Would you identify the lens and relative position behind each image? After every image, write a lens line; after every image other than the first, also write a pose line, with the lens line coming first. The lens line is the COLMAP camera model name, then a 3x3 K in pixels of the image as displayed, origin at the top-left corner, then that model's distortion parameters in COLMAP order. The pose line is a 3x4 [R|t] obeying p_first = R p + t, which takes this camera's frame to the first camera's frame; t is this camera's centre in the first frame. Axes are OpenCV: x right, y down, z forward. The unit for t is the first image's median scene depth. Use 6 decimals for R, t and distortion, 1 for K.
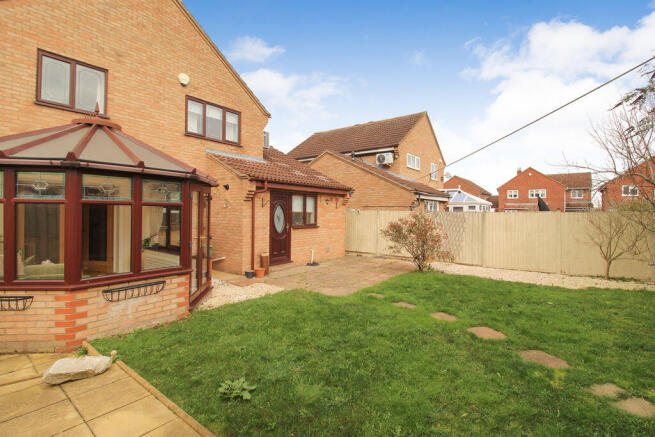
lens RADIAL K [[301.4, 0, 331.2], [0, 301.4, 215.2], [0, 0, 1]] dist [-0.063016, -0.000112]
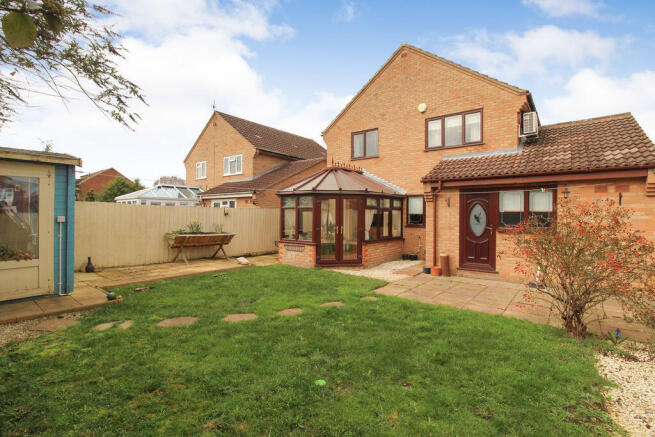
lens RADIAL K [[301.4, 0, 331.2], [0, 301.4, 215.2], [0, 0, 1]] dist [-0.063016, -0.000112]
pose [[-0.053541, -0.018037, -0.998403, 0.730049], [-0.012545, 0.999770, -0.017389, 0.020868], [0.998487, 0.011594, -0.053755, 0.639128]]
